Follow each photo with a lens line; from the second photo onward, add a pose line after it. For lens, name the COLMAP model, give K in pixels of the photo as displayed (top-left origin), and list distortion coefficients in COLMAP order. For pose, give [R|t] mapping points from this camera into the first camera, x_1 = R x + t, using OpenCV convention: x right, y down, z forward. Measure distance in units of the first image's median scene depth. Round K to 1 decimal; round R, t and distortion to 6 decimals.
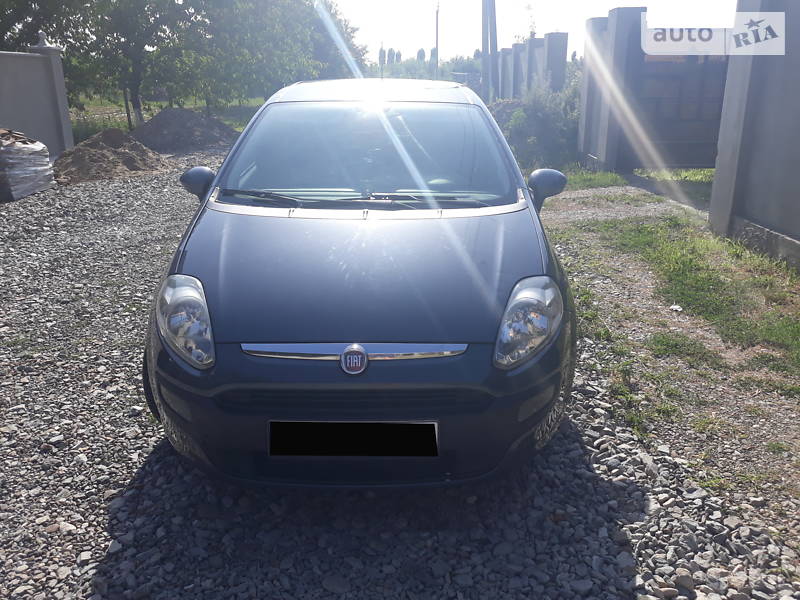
lens RADIAL K [[670.3, 0, 400.9], [0, 670.3, 276.8], [0, 0, 1]] dist [-0.008197, 0.004285]
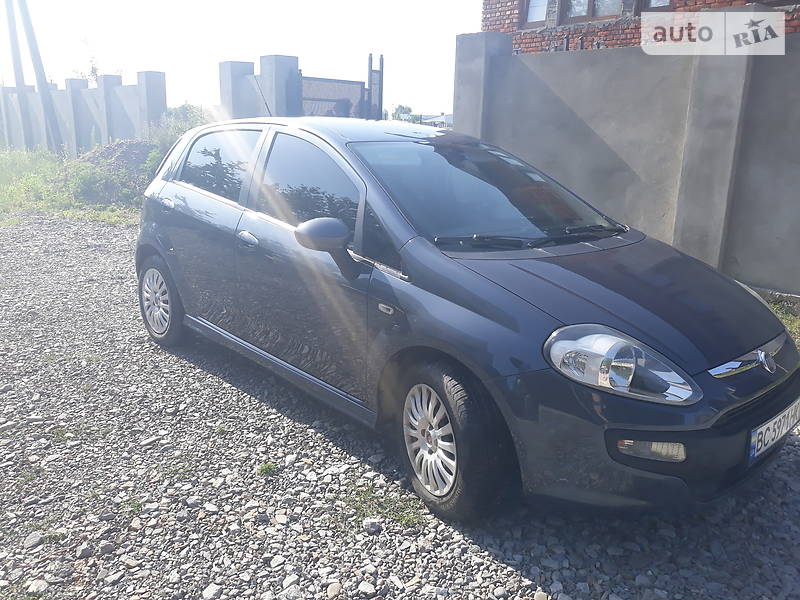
lens RADIAL K [[670.3, 0, 400.9], [0, 670.3, 276.8], [0, 0, 1]] dist [-0.008197, 0.004285]
pose [[0.734691, -0.128409, 0.666138, -0.931431], [0.166600, 0.986004, 0.006325, -0.096225], [-0.657627, 0.106332, 0.745802, 0.382223]]
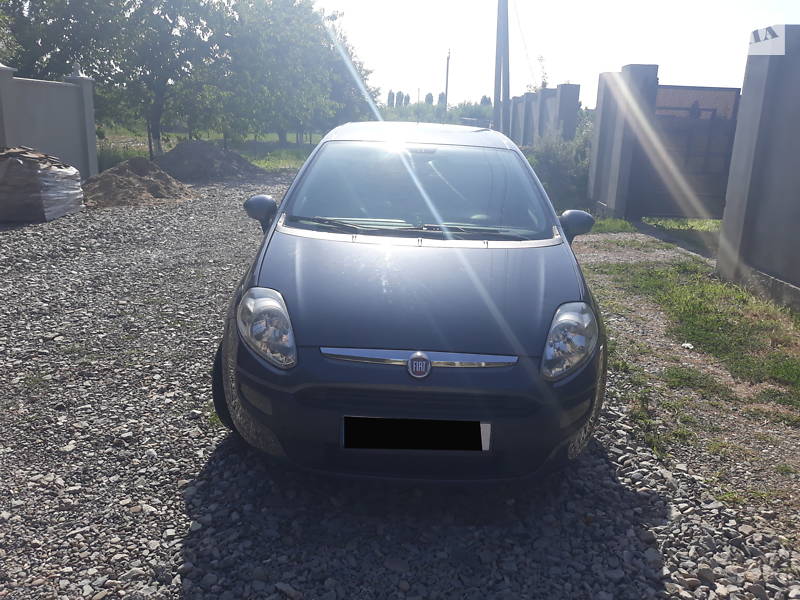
lens RADIAL K [[670.3, 0, 400.9], [0, 670.3, 276.8], [0, 0, 1]] dist [-0.008197, 0.004285]
pose [[0.999097, 0.042478, -0.000271, -0.076964], [-0.042421, 0.997381, -0.058578, 0.029170], [-0.002218, 0.058537, 0.998283, -0.107608]]
